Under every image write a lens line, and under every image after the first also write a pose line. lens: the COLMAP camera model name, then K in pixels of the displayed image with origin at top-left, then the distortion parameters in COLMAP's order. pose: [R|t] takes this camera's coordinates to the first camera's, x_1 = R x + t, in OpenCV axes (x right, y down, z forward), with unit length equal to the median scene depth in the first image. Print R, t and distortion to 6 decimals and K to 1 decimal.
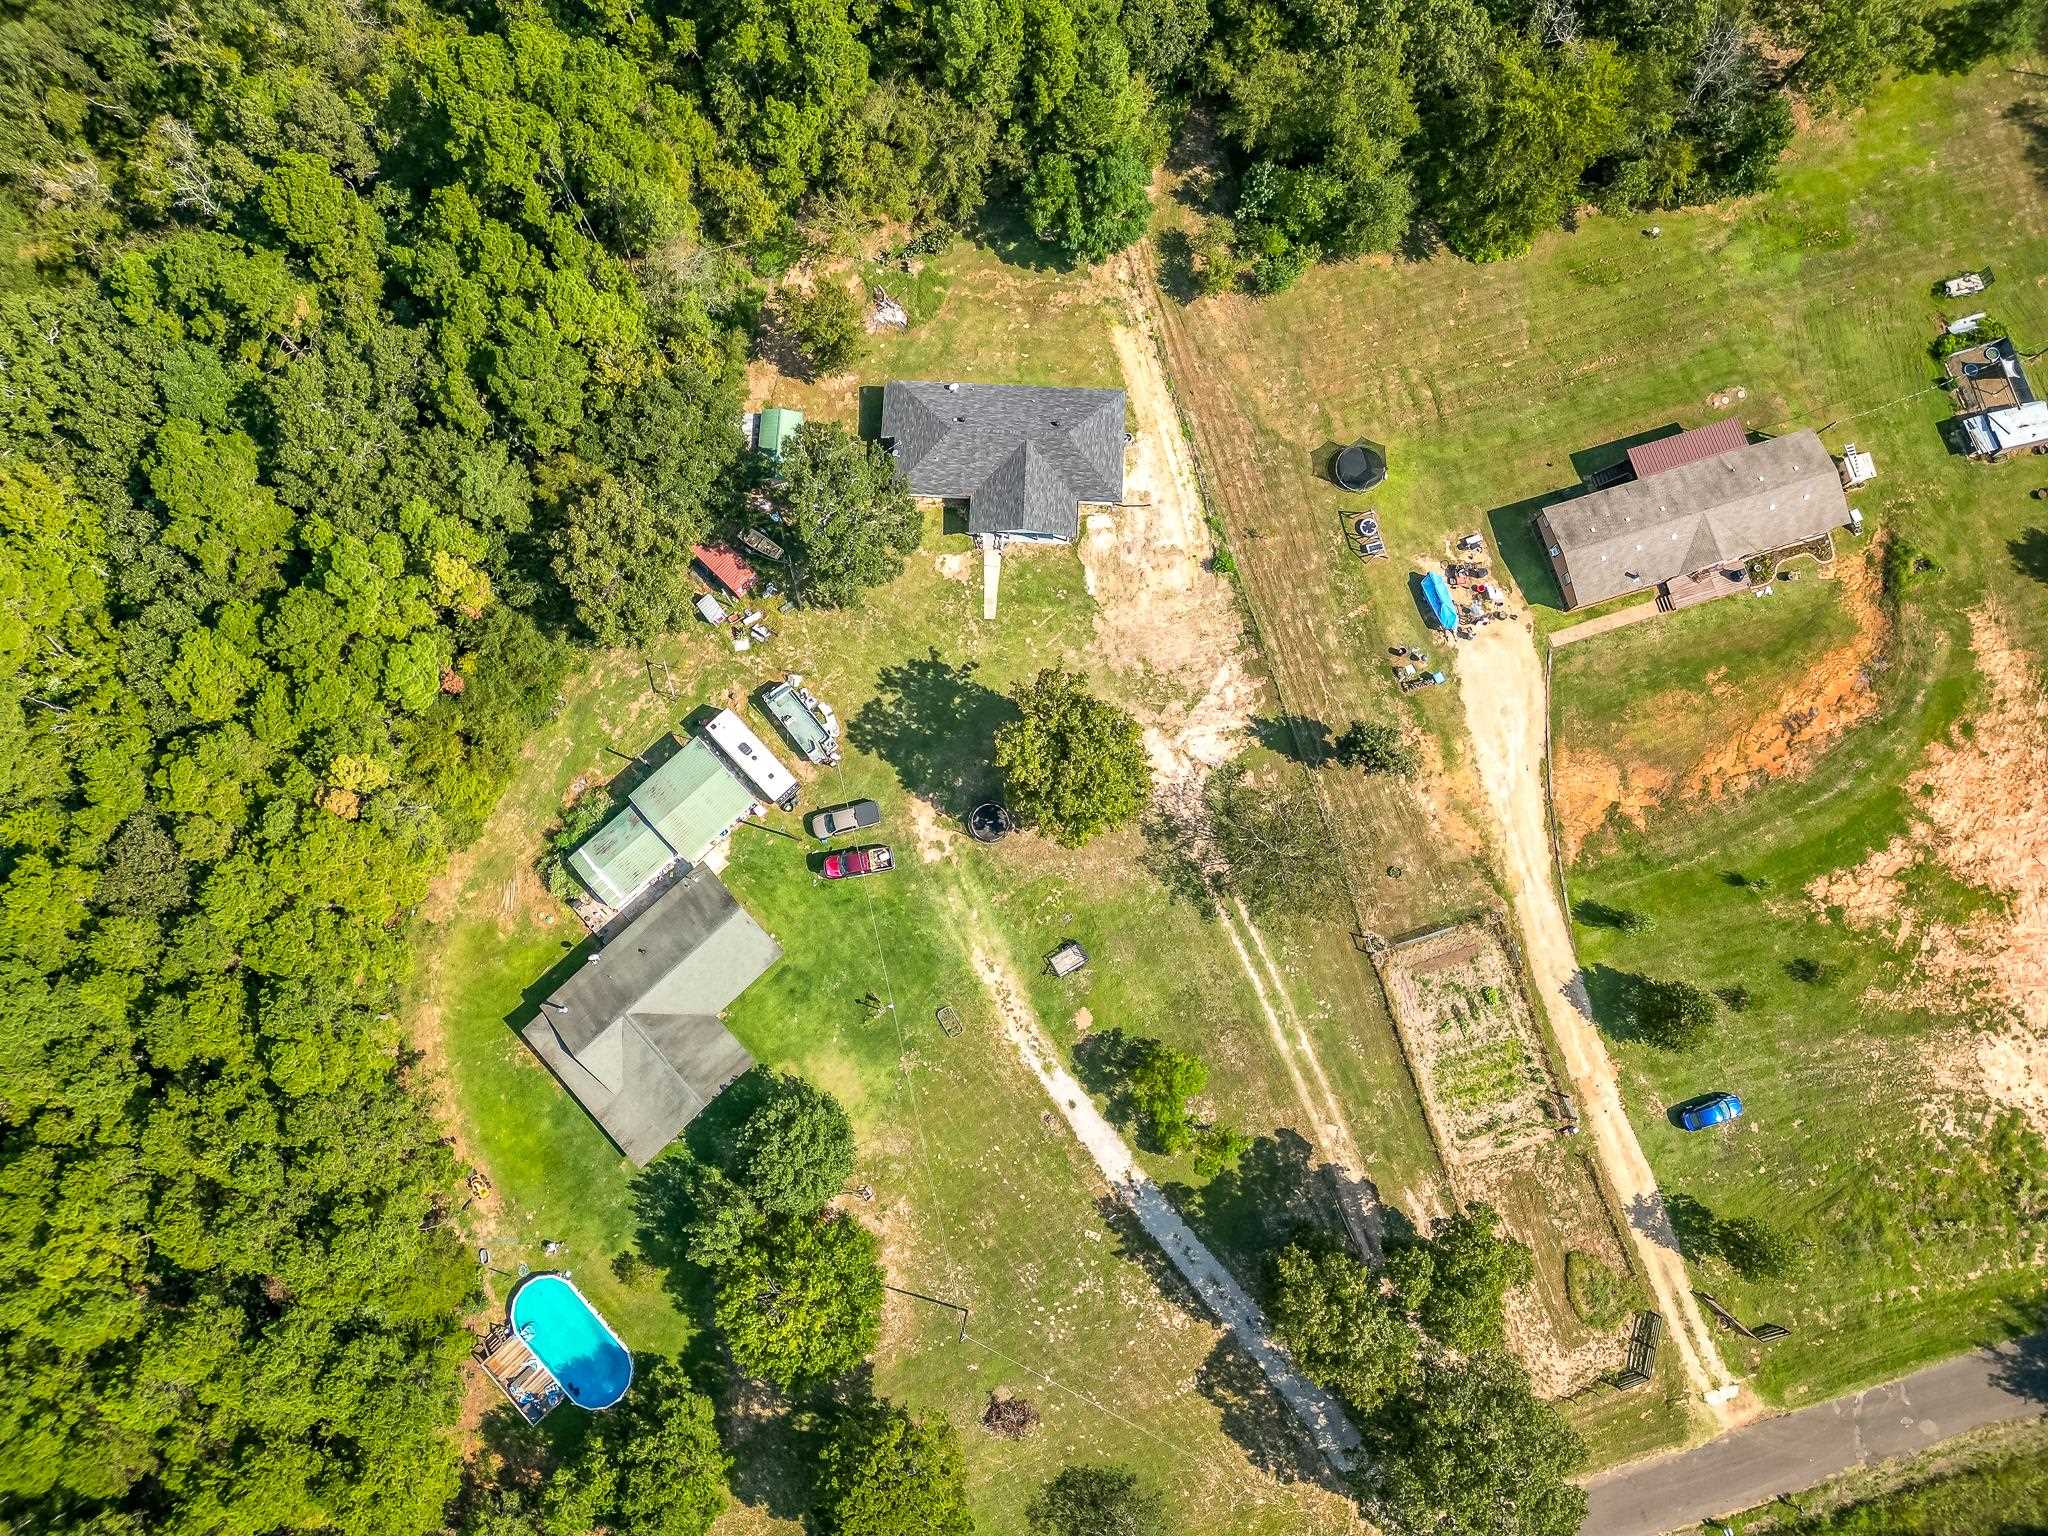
lens RADIAL K [[1458.1, 0, 1024.0], [0, 1458.1, 768.0], [0, 0, 1]] dist [0.065967, -0.048688]
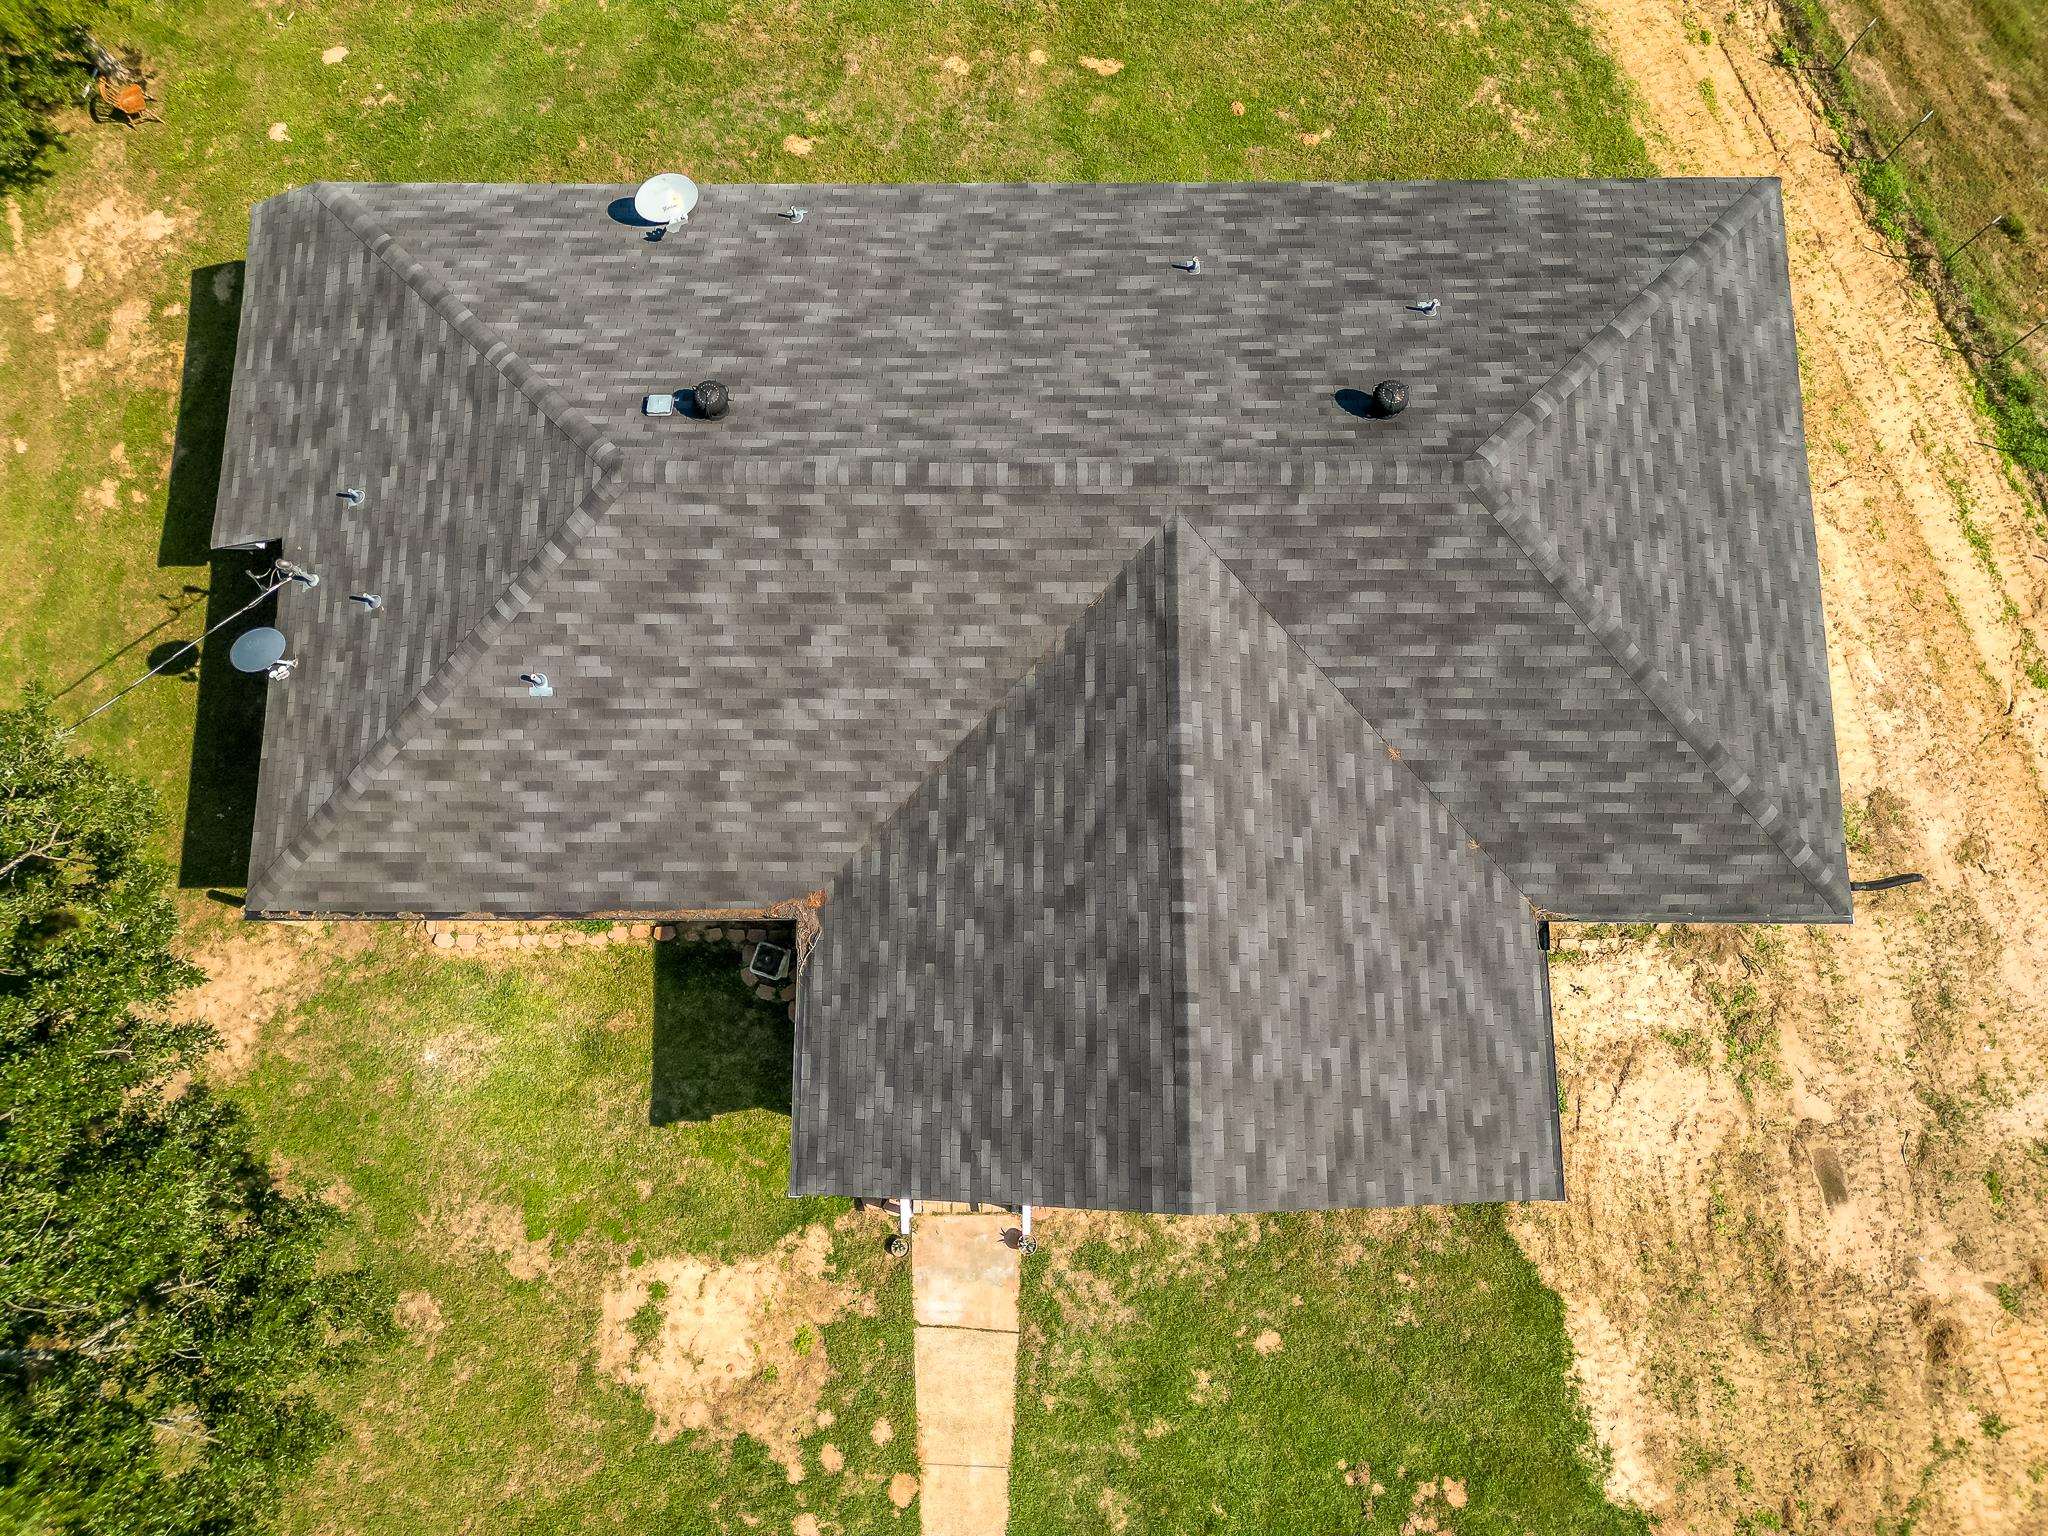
lens RADIAL K [[1458.1, 0, 1024.0], [0, 1458.1, 768.0], [0, 0, 1]] dist [0.065967, -0.048688]
pose [[0.999098, -0.042388, 0.002724, -0.013488], [0.042473, 0.997570, -0.055222, -0.188693], [-0.000377, 0.055288, 0.998470, 0.840885]]
